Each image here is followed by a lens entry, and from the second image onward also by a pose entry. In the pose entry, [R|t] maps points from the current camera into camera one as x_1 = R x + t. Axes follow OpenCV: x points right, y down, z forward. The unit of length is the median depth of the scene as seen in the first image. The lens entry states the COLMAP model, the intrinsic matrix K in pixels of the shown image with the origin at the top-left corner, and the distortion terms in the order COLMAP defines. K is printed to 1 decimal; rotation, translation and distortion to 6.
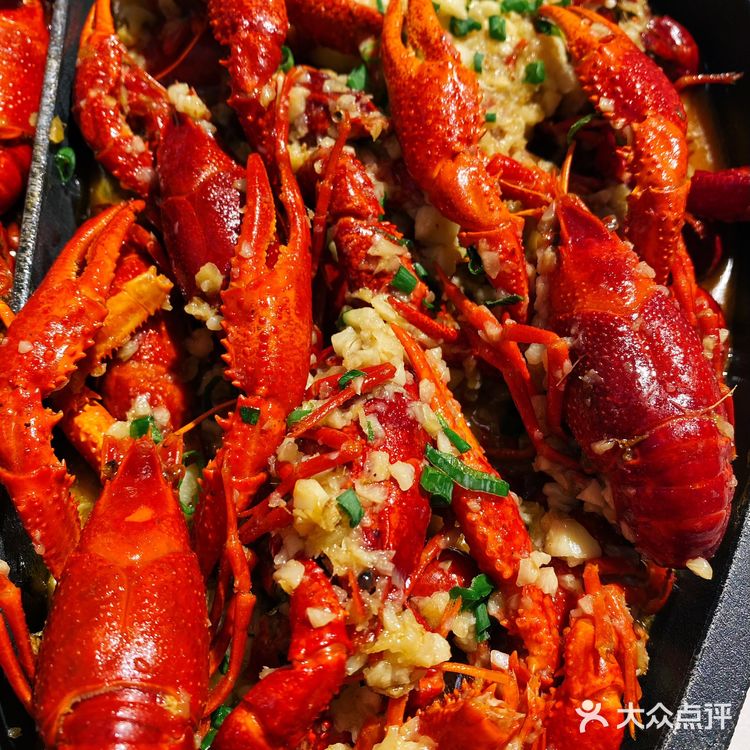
lens RADIAL K [[793.6, 0, 375.0], [0, 793.6, 375.0], [0, 0, 1]] dist [0.180599, -0.558527]
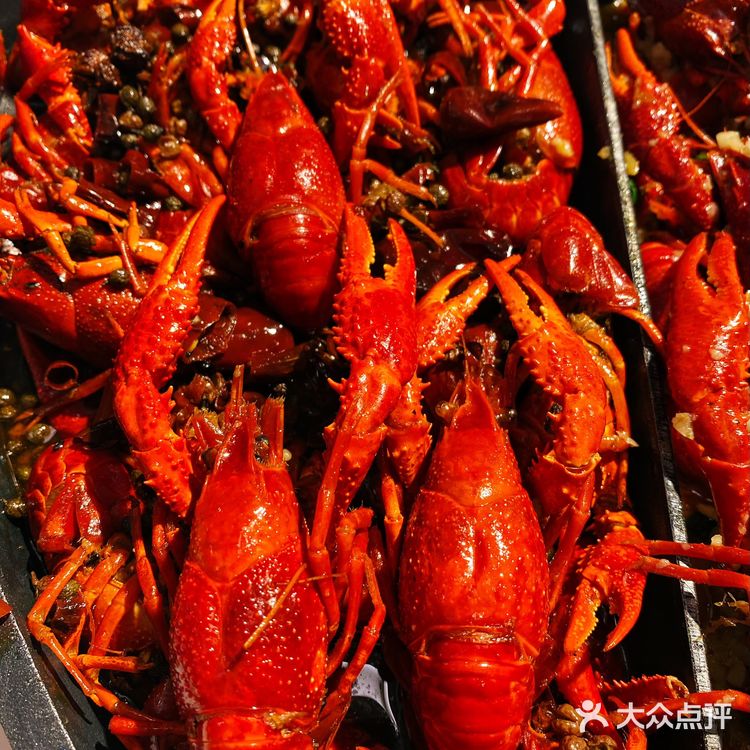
lens RADIAL K [[796.5, 0, 375.0], [0, 796.5, 375.0], [0, 0, 1]] dist [-0.003373, -0.006981]
pose [[0.997470, 0.070833, 0.005969, -0.835717], [-0.070654, 0.997160, -0.026079, 0.053307], [-0.007800, 0.025591, 0.999642, -0.130561]]
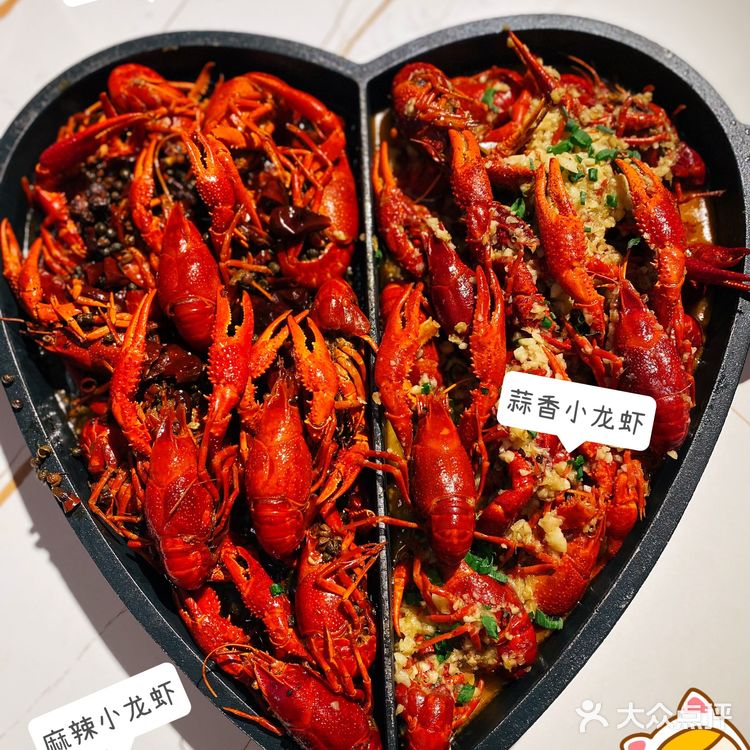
lens RADIAL K [[793.6, 0, 375.0], [0, 793.6, 375.0], [0, 0, 1]] dist [0.180599, -0.558527]
pose [[0.998601, 0.002427, -0.052822, -0.324337], [0.007629, 0.981883, 0.189335, -0.407436], [0.052325, -0.189473, 0.980491, -1.223350]]
